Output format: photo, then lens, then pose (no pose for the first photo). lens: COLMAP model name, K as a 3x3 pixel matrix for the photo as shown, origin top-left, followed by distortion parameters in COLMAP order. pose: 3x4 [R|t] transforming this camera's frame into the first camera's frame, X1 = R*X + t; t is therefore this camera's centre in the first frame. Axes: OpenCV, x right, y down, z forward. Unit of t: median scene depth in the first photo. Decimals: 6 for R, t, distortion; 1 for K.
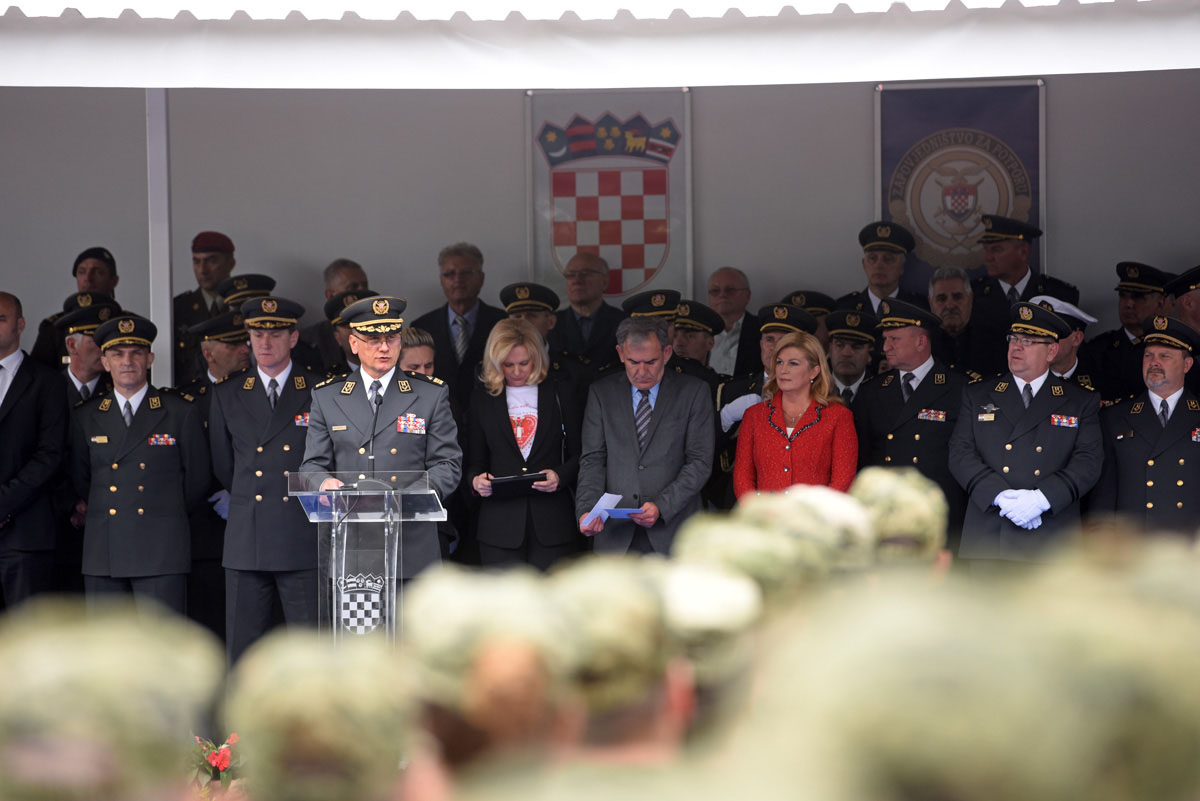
lens RADIAL K [[6993.1, 0, 599.9], [0, 6993.1, 399.6], [0, 0, 1]] dist [-0.532097, 0.000000]
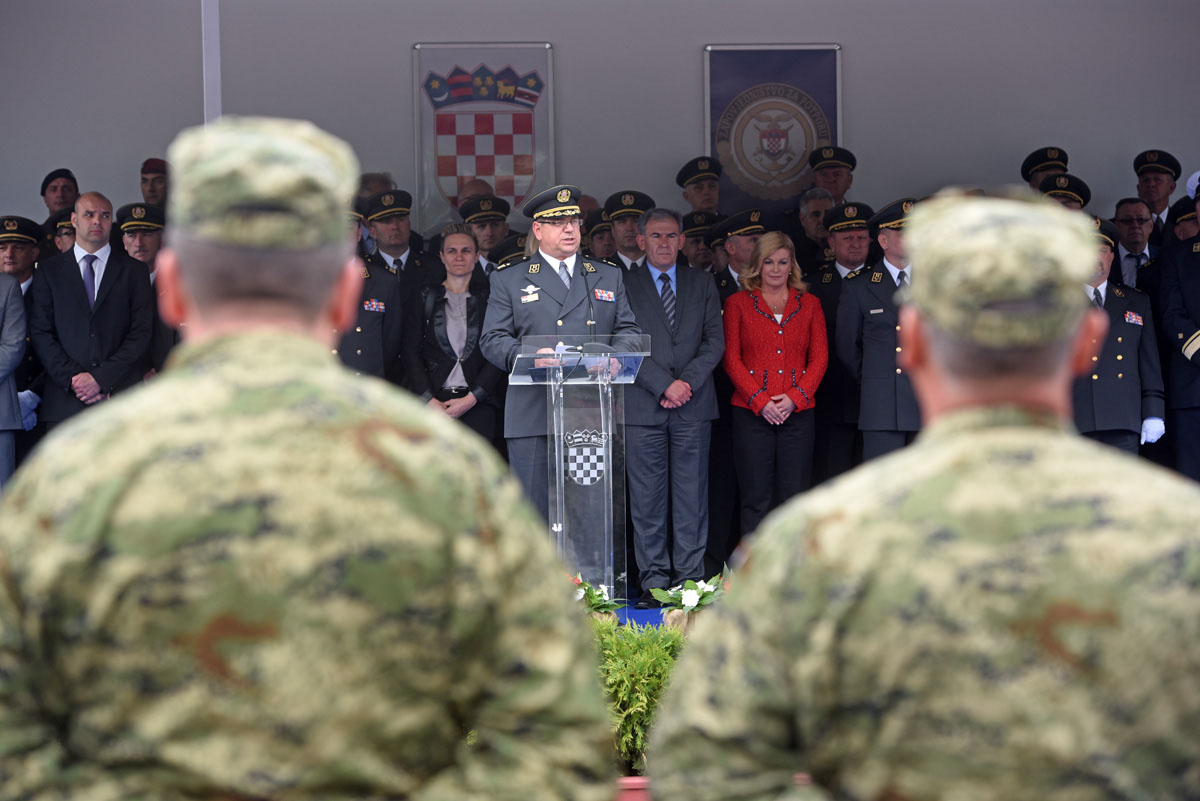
lens RADIAL K [[4073.9, 0, 600.4], [0, 4073.9, 401.0], [0, 0, 1]] dist [0.173227, 0.000000]
pose [[0.955974, 0.002263, 0.293442, -0.186676], [-0.001441, 0.999994, -0.003018, 0.018916], [-0.293447, 0.002463, 0.955972, 0.326803]]
